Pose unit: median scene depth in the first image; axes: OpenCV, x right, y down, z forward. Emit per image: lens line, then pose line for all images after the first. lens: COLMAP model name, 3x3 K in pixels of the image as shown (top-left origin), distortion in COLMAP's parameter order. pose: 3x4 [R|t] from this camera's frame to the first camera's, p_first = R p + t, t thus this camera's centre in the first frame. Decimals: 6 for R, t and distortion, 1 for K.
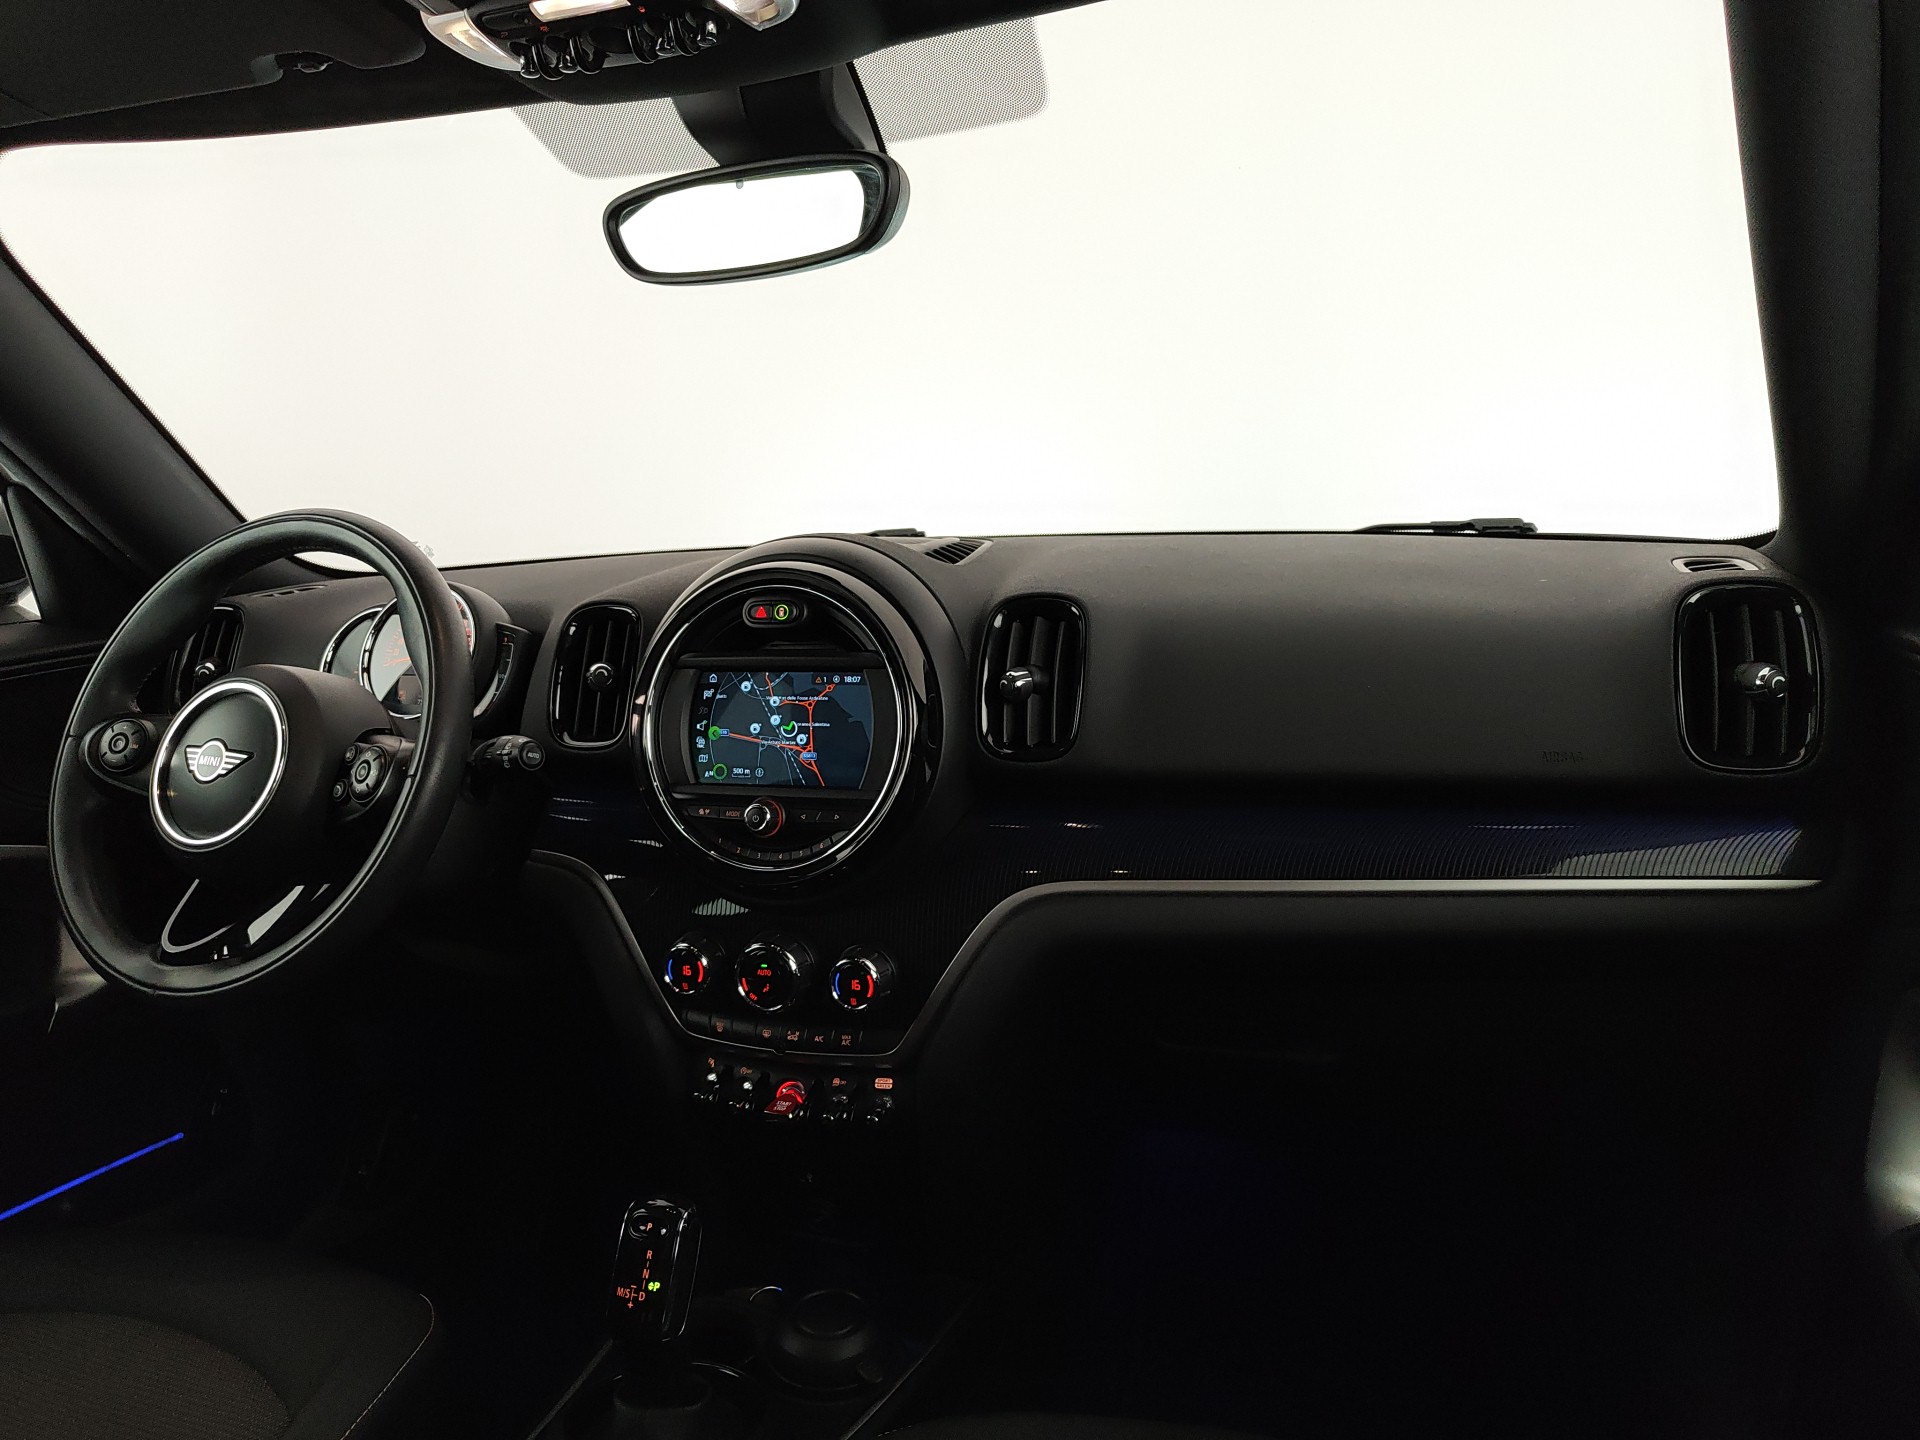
lens RADIAL K [[1325.4, 0, 951.4], [0, 1325.4, 720.7], [0, 0, 1]] dist [-0.017821, -0.003225]
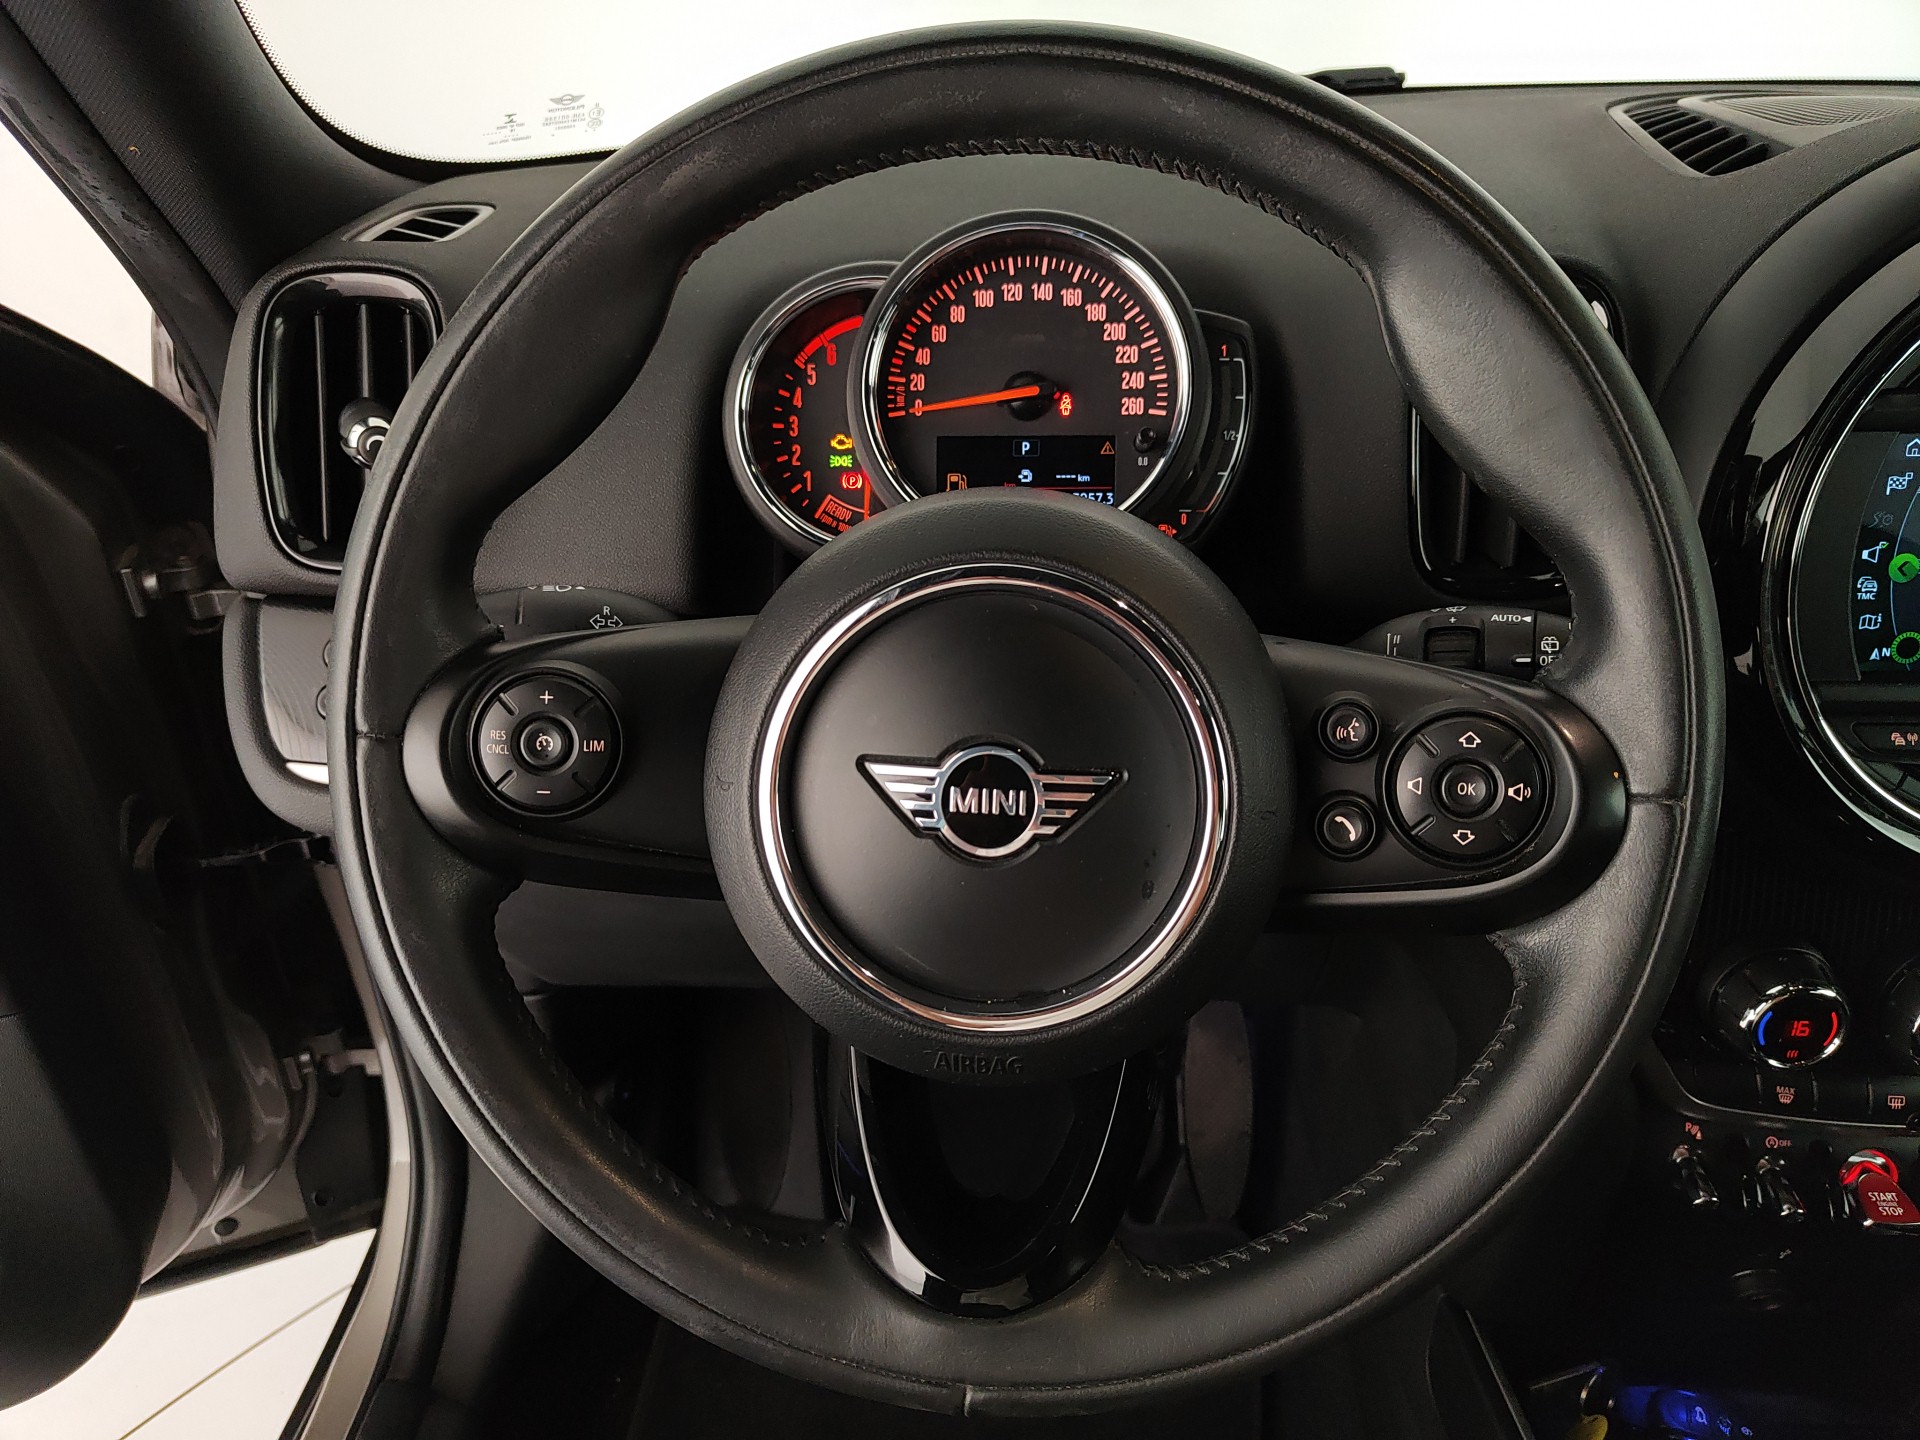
lens RADIAL K [[1332.6, 0, 950.5], [0, 1332.6, 764.9], [0, 0, 1]] dist [-0.011217, -0.002583]
pose [[0.960012, -0.128742, 0.248602, -0.642469], [0.037586, 0.939223, 0.341245, -0.100181], [-0.277425, -0.318256, 0.906503, 0.656934]]
